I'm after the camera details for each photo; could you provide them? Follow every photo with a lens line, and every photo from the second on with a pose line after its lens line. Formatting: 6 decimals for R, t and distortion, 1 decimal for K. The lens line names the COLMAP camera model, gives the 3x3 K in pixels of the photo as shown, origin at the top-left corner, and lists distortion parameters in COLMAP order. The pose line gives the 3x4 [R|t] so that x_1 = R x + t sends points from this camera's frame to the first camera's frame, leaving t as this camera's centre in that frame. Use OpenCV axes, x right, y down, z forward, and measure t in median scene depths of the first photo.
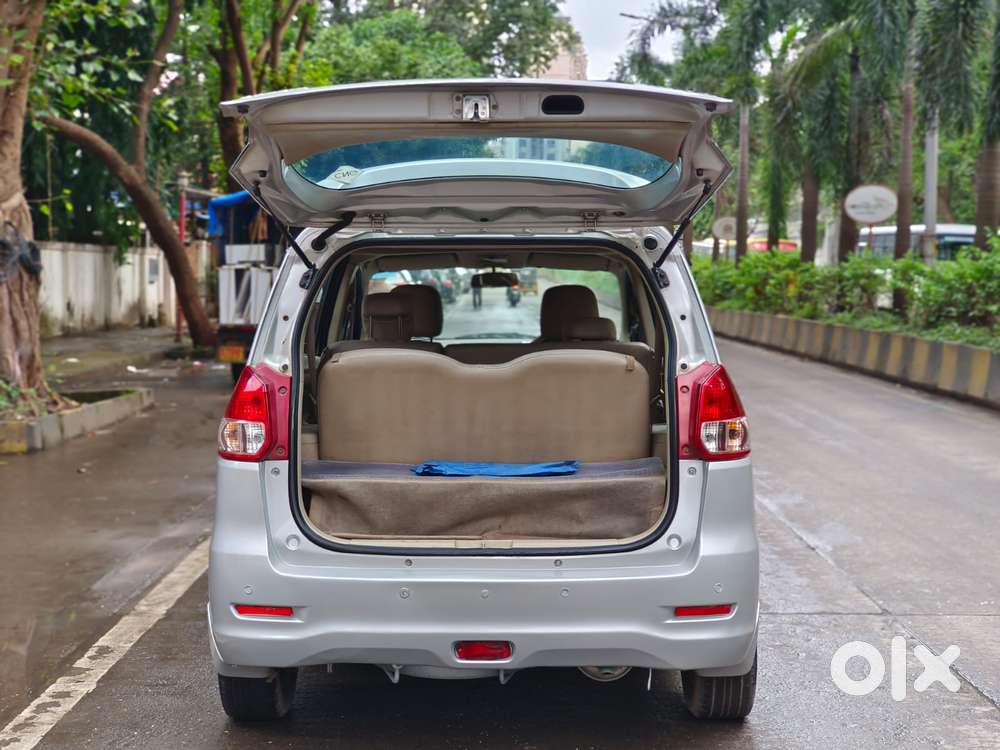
lens RADIAL K [[1447.8, 0, 496.0], [0, 1447.8, 394.7], [0, 0, 1]] dist [0.155599, -0.122047]
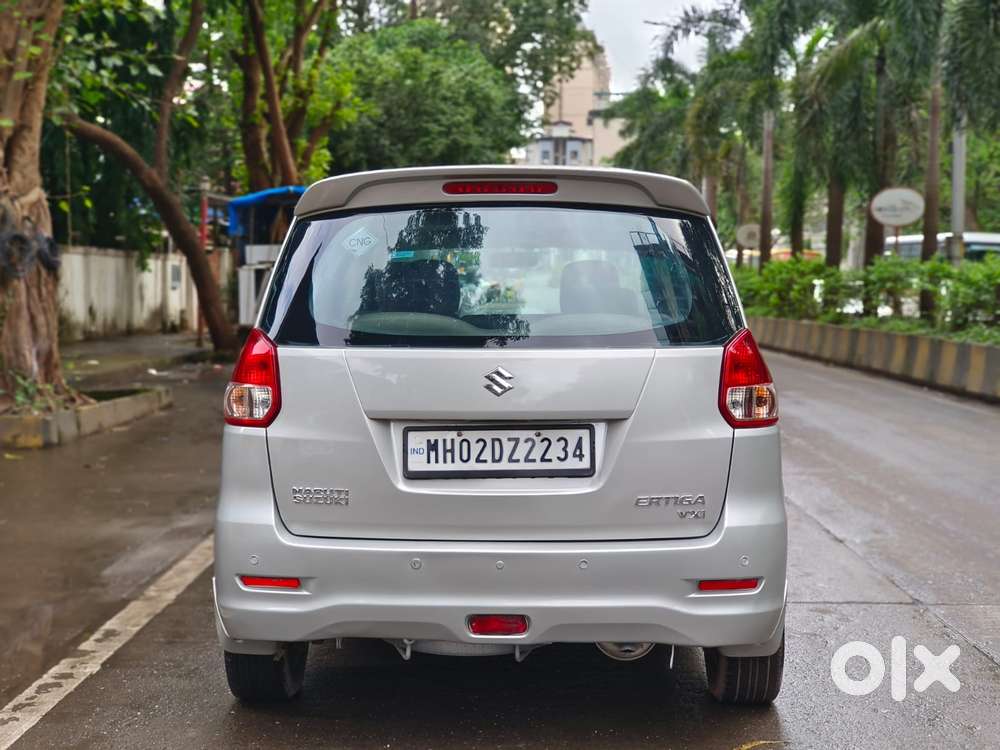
lens RADIAL K [[1447.8, 0, 496.0], [0, 1447.8, 394.7], [0, 0, 1]] dist [0.155599, -0.122047]
pose [[0.999877, 0.003707, -0.015219, 0.000745], [-0.003837, 0.999956, -0.008560, 0.006170], [0.015187, 0.008618, 0.999848, 0.007973]]
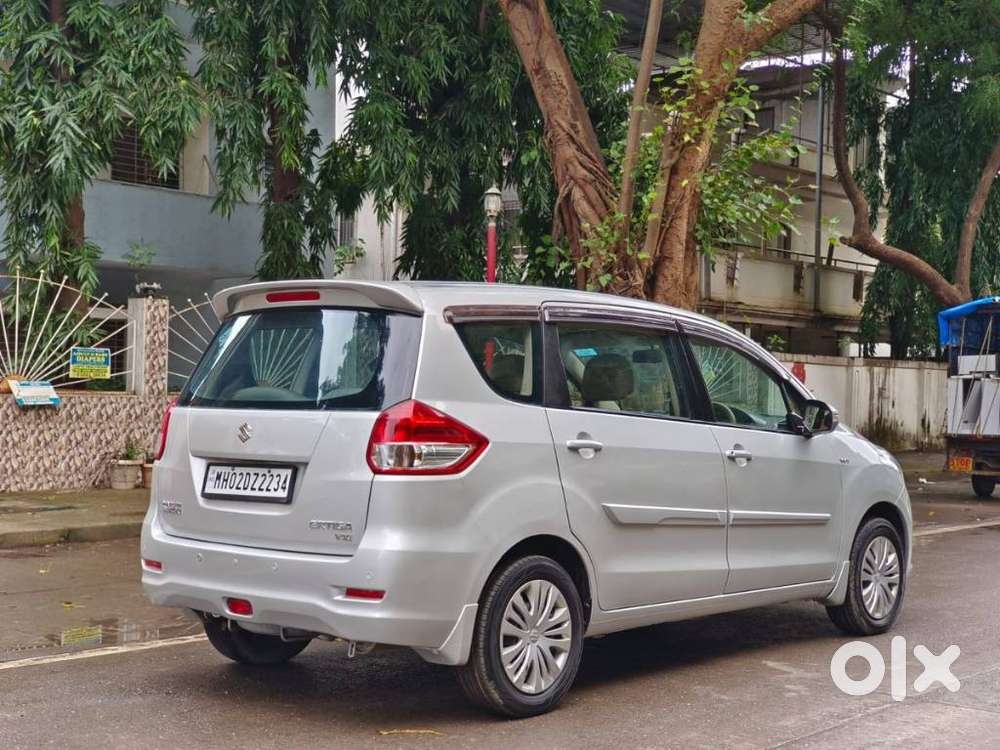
lens RADIAL K [[1447.8, 0, 496.0], [0, 1447.8, 394.7], [0, 0, 1]] dist [0.155599, -0.122047]
pose [[0.764135, 0.014004, -0.644904, 0.196368], [-0.071387, 0.995459, -0.062969, 0.009390], [0.641094, 0.094155, 0.761665, 0.021157]]
